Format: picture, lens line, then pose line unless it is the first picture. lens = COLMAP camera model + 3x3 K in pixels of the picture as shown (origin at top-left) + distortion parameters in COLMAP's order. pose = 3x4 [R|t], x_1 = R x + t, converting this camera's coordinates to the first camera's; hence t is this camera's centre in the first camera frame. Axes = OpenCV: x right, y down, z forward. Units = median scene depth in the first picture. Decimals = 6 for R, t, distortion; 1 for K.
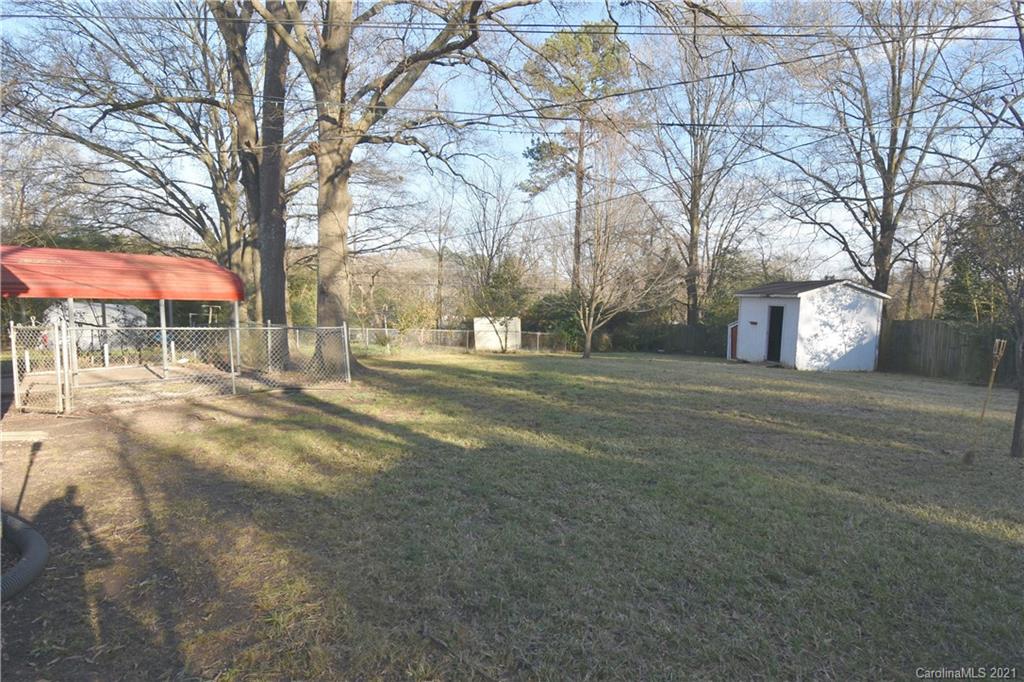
lens RADIAL K [[567.6, 0, 517.3], [0, 567.6, 350.8], [0, 0, 1]] dist [0.036195, -0.037110]
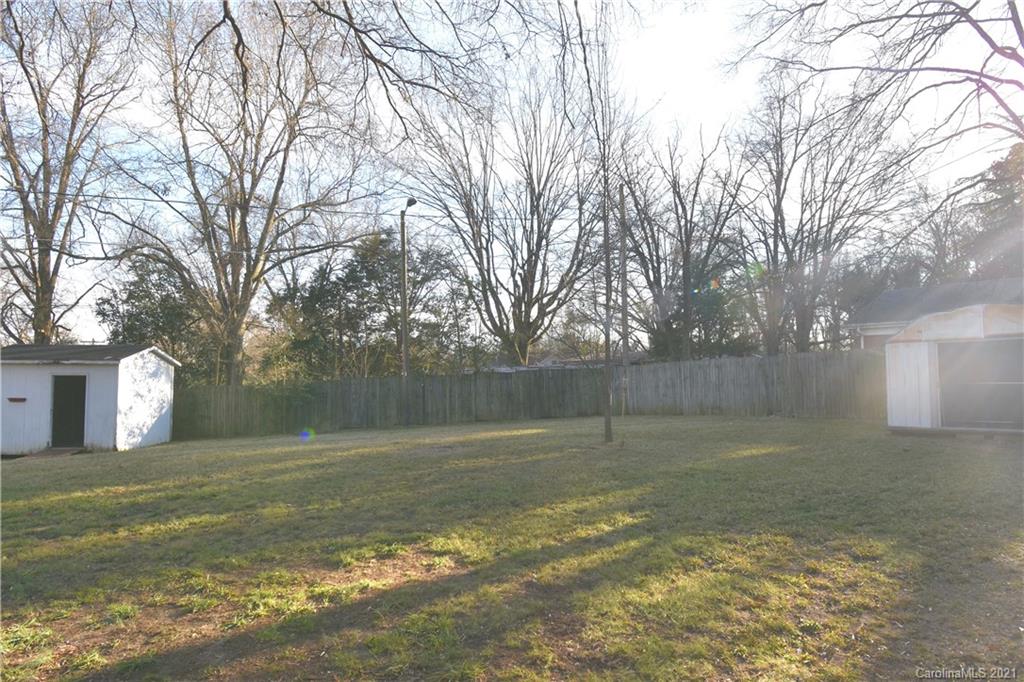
lens RADIAL K [[567.6, 0, 517.3], [0, 567.6, 350.8], [0, 0, 1]] dist [0.036195, -0.037110]
pose [[0.027660, 0.030900, 0.999140, -0.329325], [0.098861, 0.994537, -0.033494, -0.025860], [-0.994717, 0.099702, 0.024454, 0.383425]]
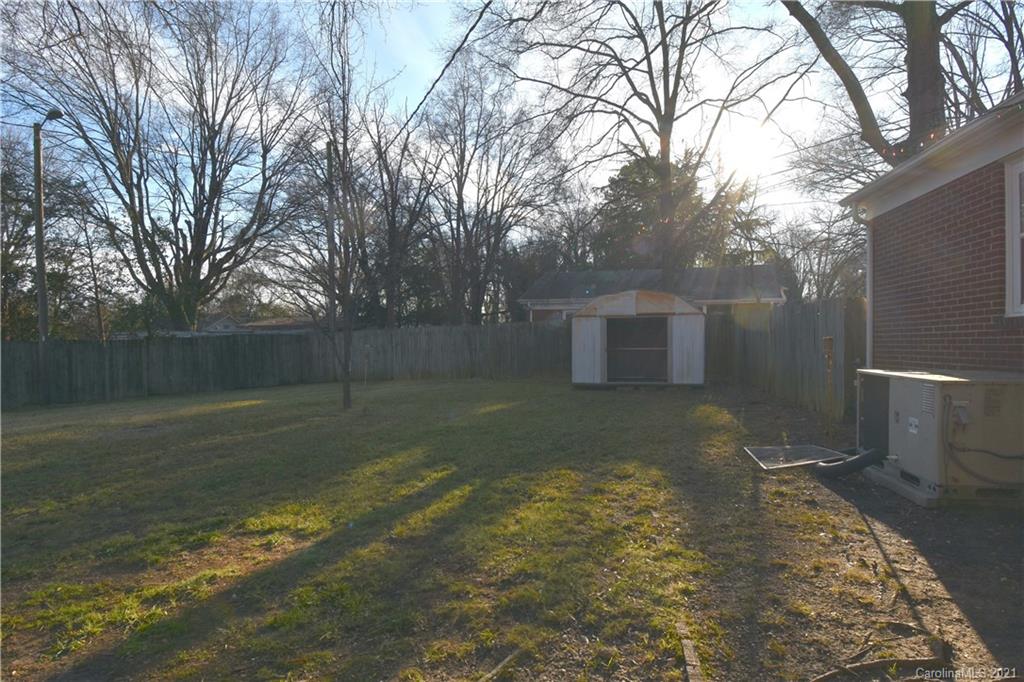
lens RADIAL K [[567.6, 0, 517.3], [0, 567.6, 350.8], [0, 0, 1]] dist [0.036195, -0.037110]
pose [[-0.510428, -0.026519, 0.859511, -0.329001], [0.074172, 0.994442, 0.074729, -0.032656], [-0.856716, 0.101895, -0.505624, 0.454077]]
